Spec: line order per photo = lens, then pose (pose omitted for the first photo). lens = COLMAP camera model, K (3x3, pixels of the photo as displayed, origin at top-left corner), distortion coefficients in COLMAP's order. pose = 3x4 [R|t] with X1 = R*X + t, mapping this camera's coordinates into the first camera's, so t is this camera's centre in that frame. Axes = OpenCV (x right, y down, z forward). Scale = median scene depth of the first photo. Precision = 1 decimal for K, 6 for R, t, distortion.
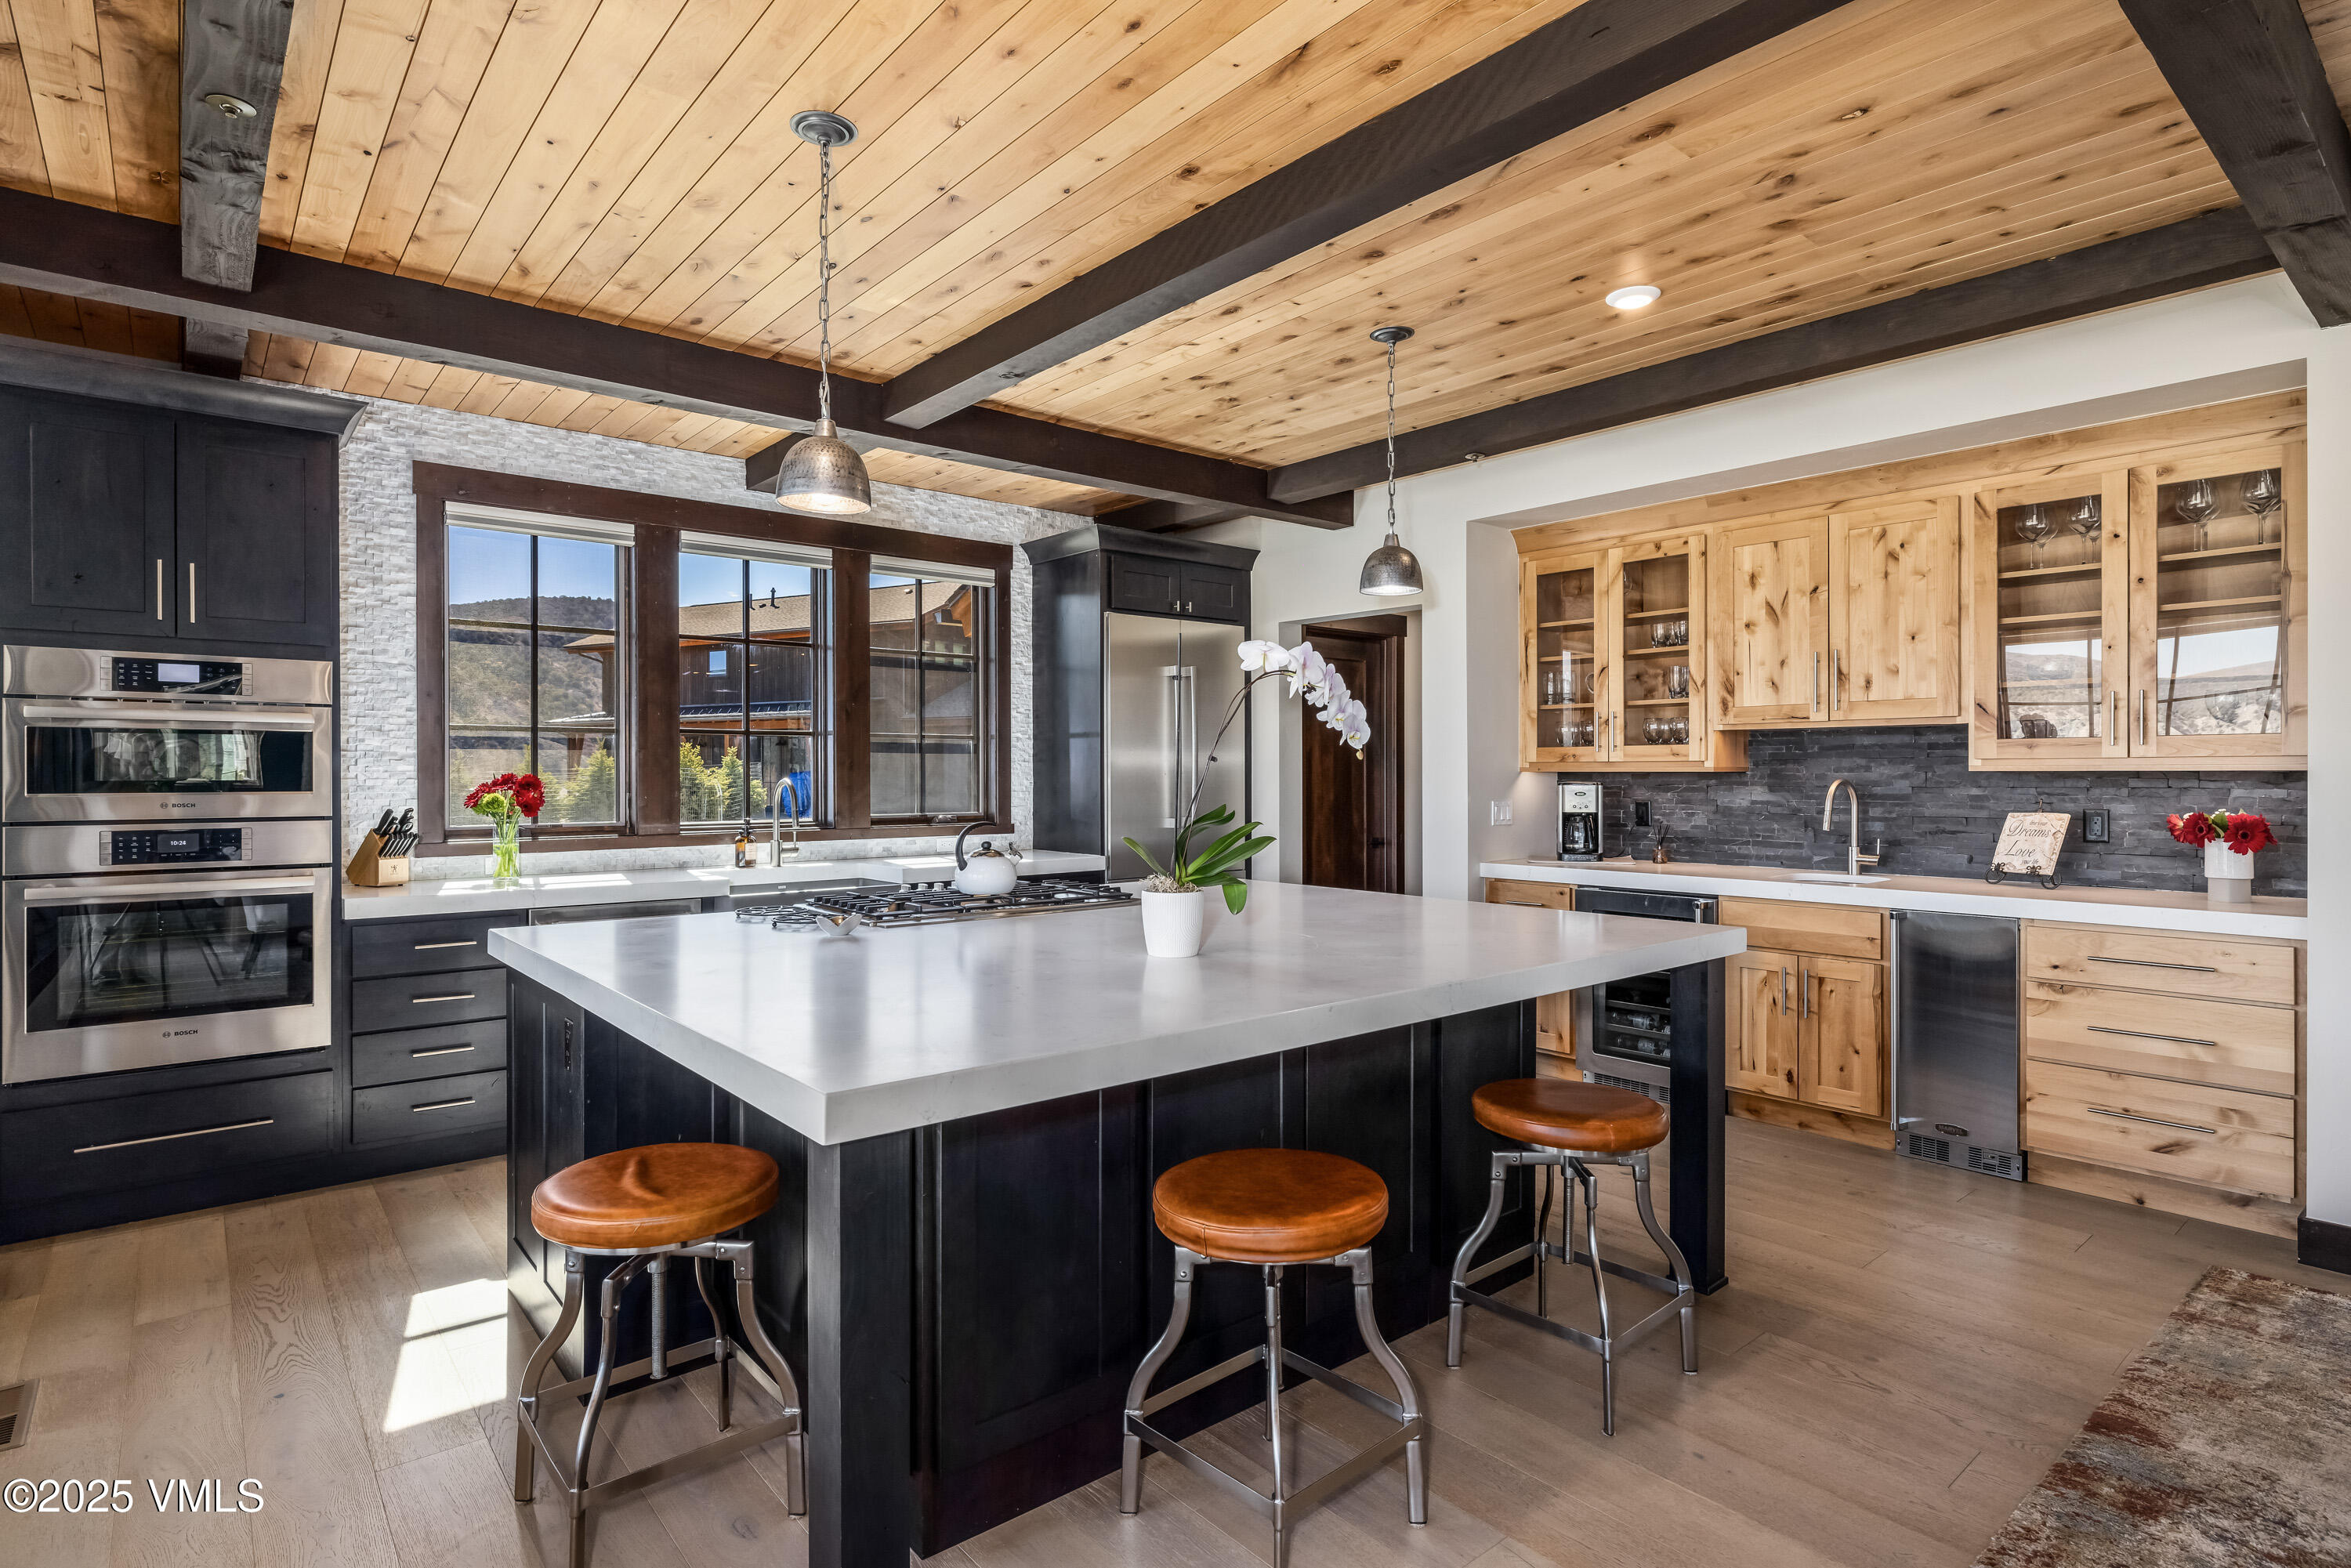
lens RADIAL K [[1184.7, 0, 1179.7], [0, 1184.7, 780.7], [0, 0, 1]] dist [-0.000517, -0.000176]
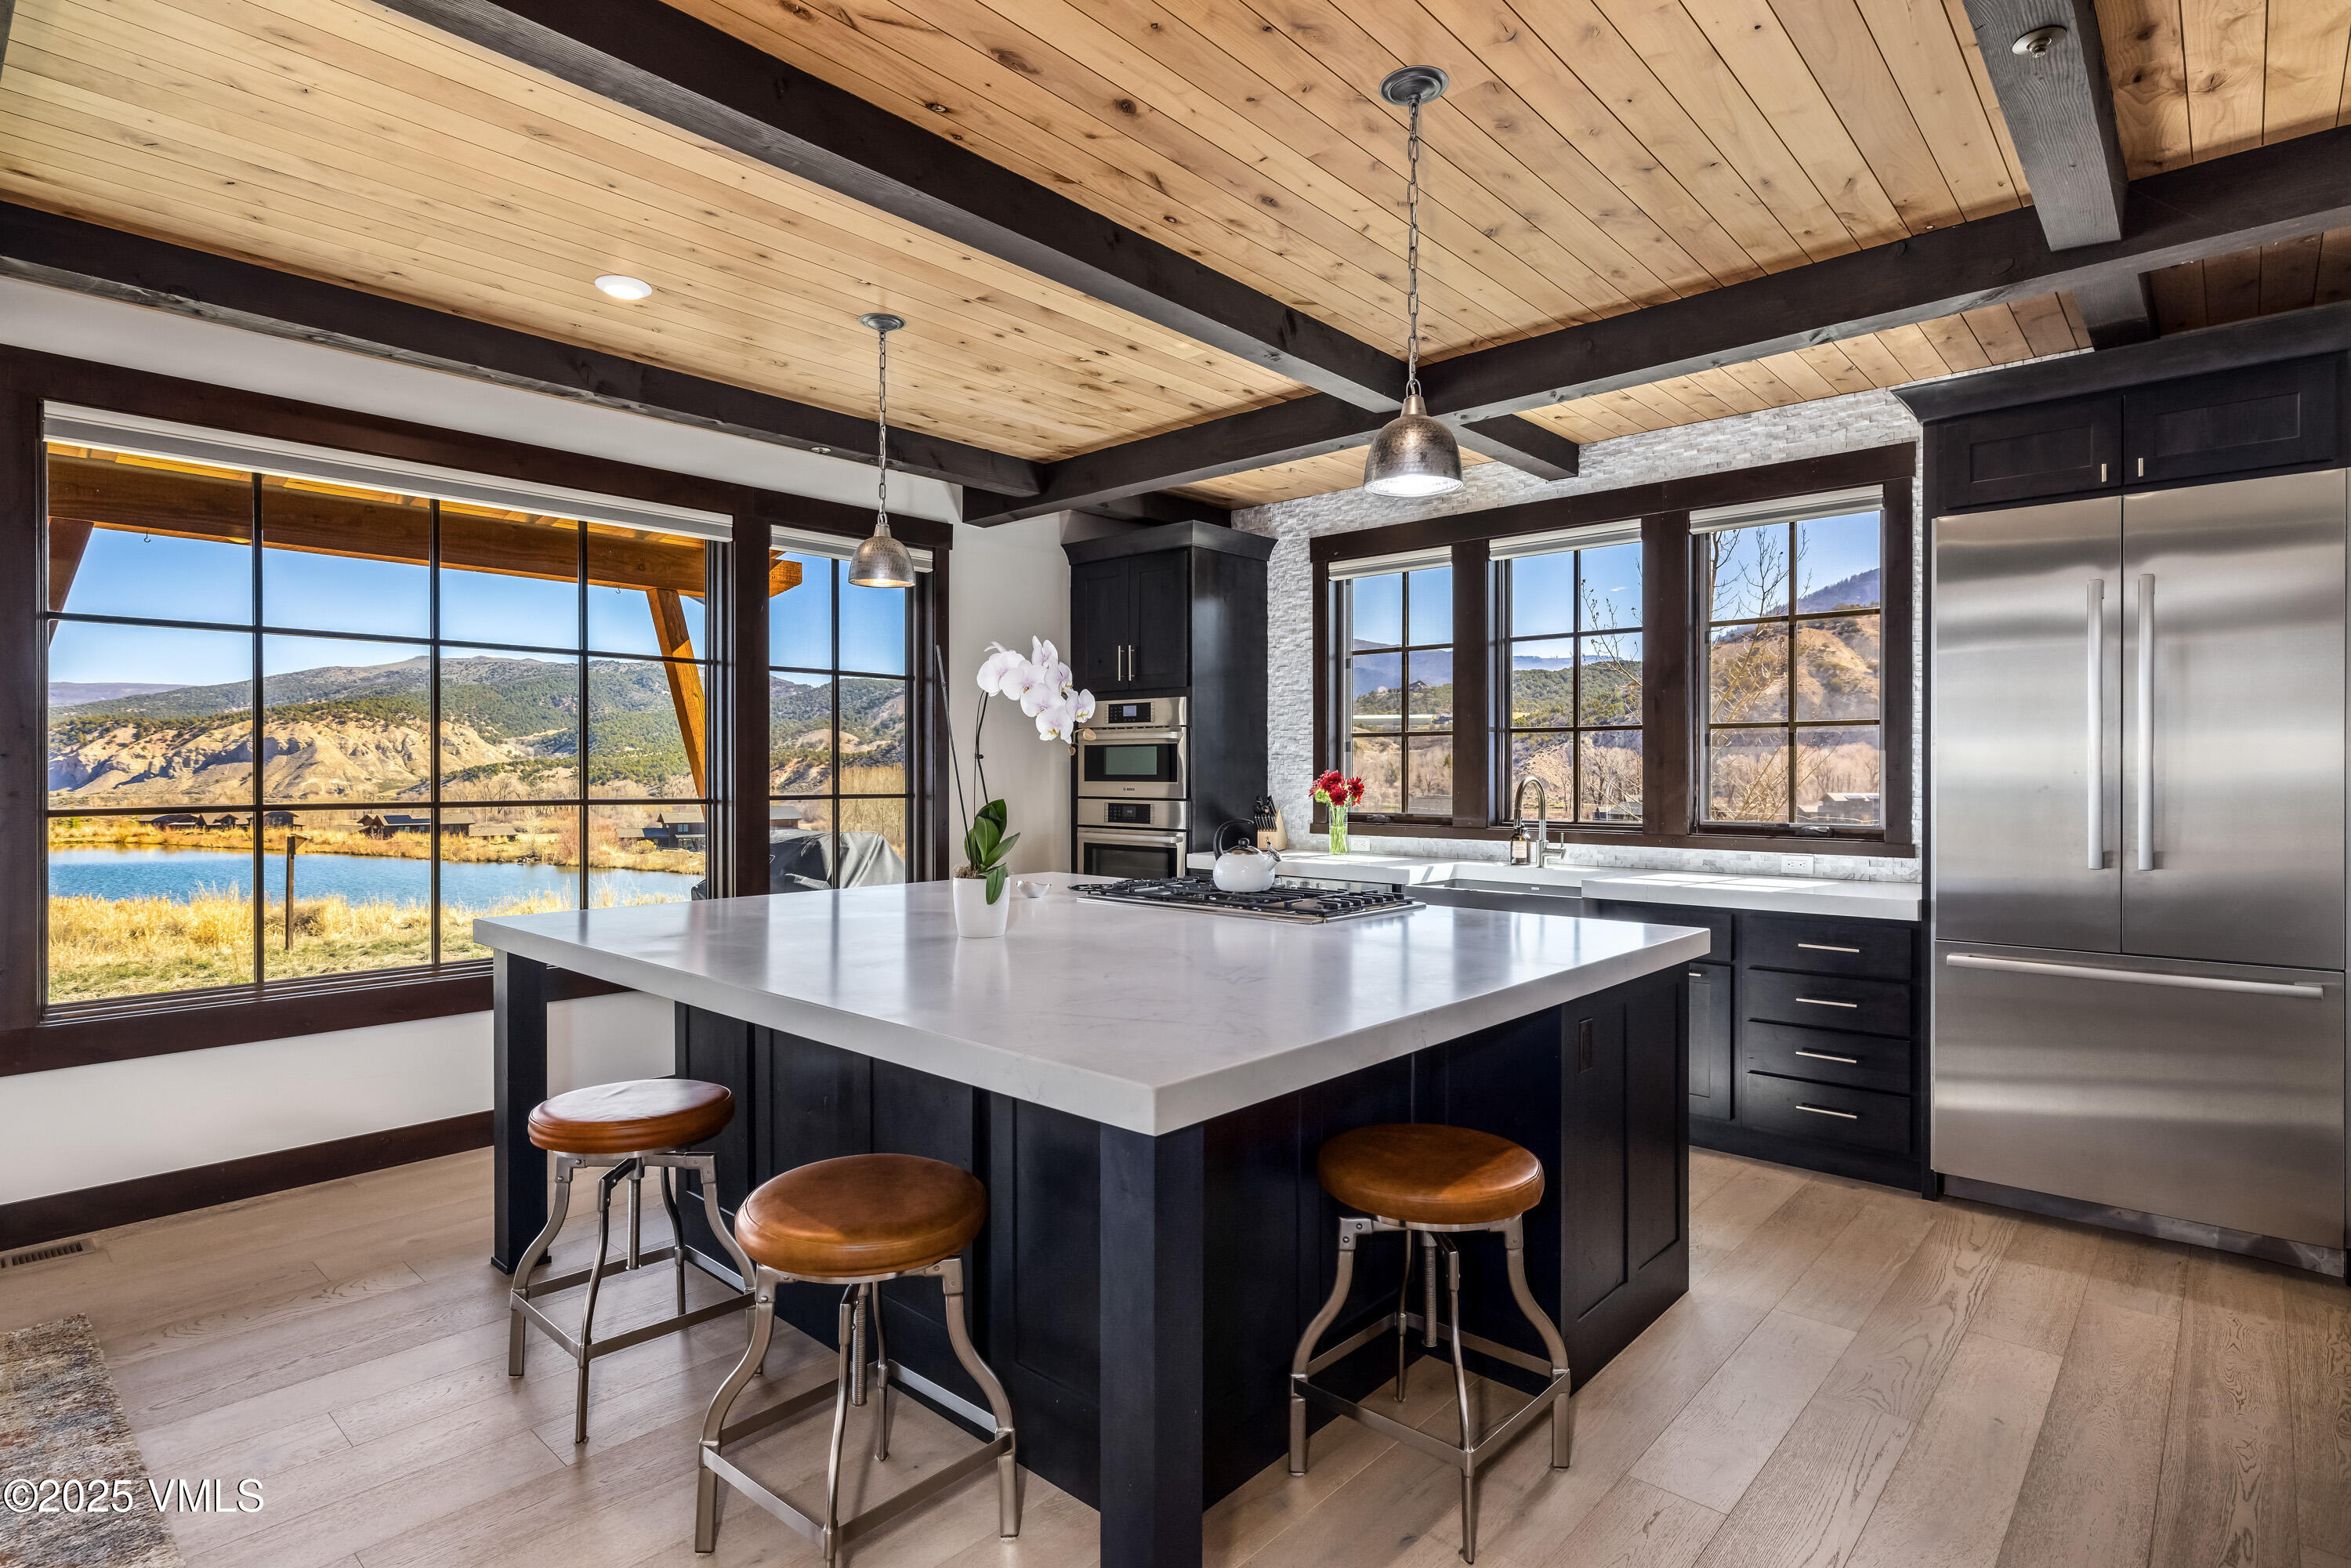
lens RADIAL K [[1194.9, 0, 1193.7], [0, 1194.9, 773.5], [0, 0, 1]] dist [-0.000307, 0.001391]
pose [[0.143100, 0.004346, -0.989699, 0.678547], [-0.004707, 0.999982, 0.003711, -0.007031], [0.989697, 0.004127, 0.143118, 0.673051]]
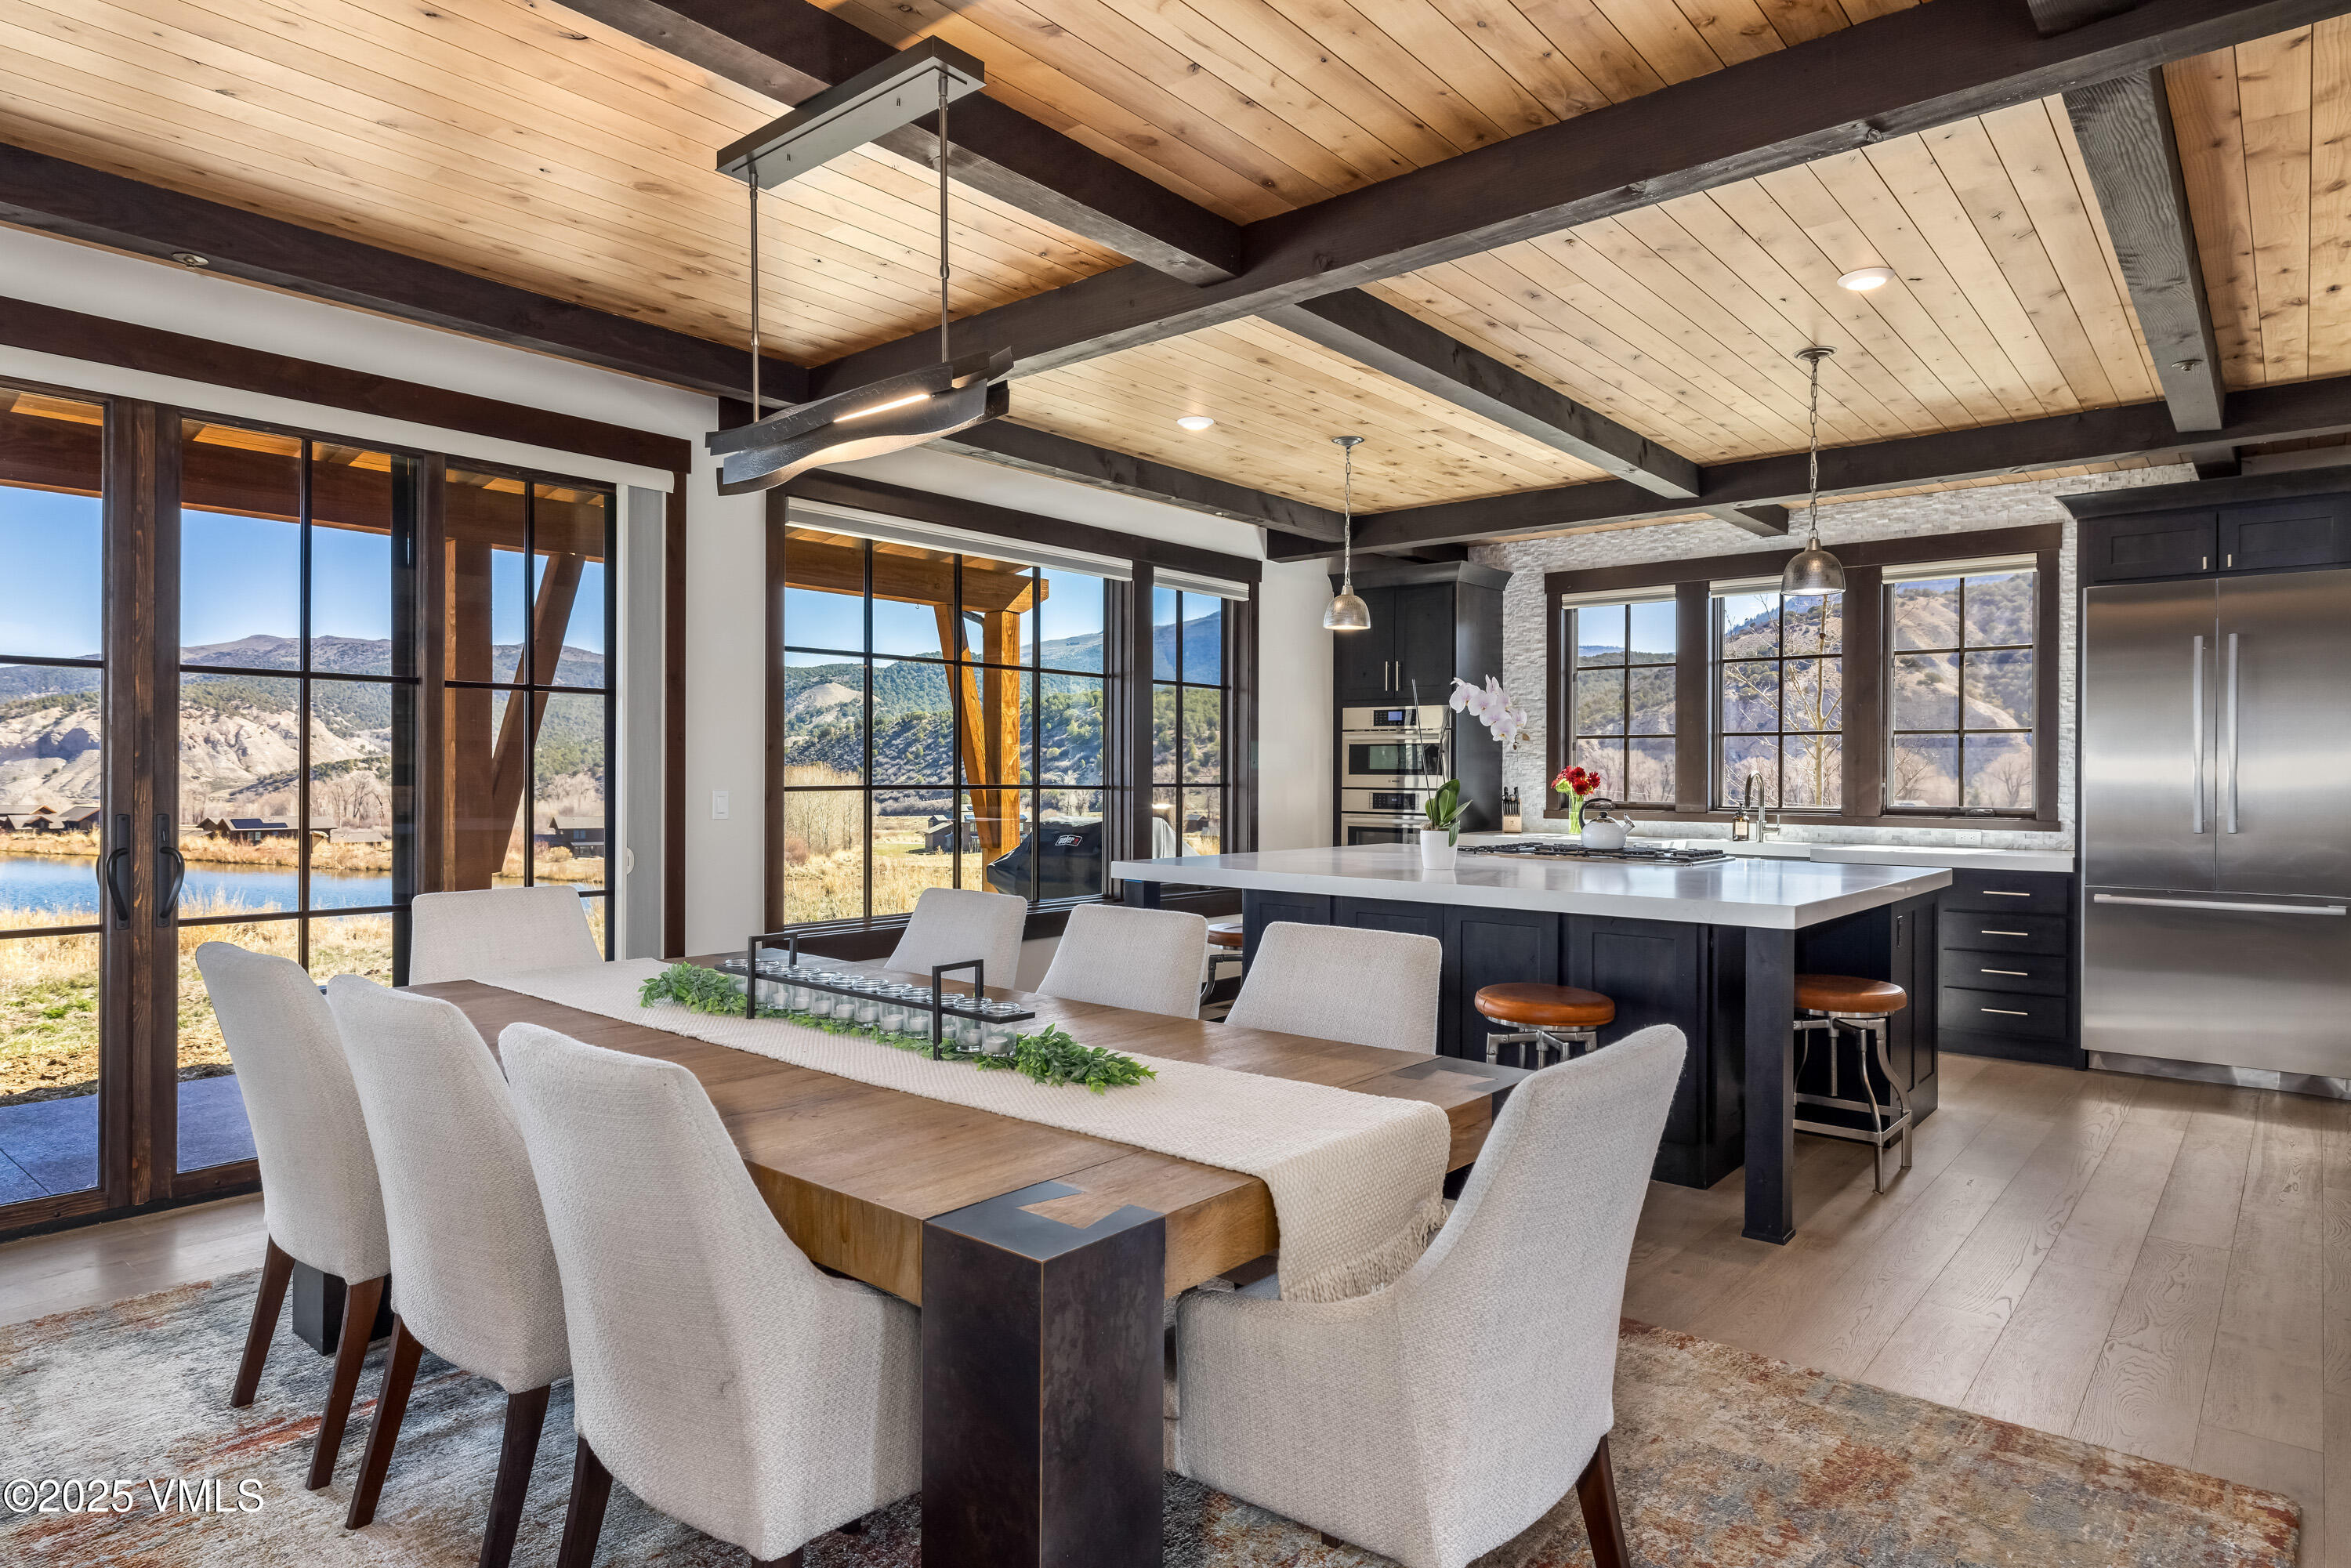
lens RADIAL K [[1368.4, 0, 1177.5], [0, 1368.4, 774.6], [0, 0, 1]] dist [0.002902, -0.002687]
pose [[0.174906, 0.003907, -0.984577, 1.107495], [-0.010281, 0.999945, 0.002142, 0.006329], [0.984531, 0.009748, 0.174937, 0.179151]]
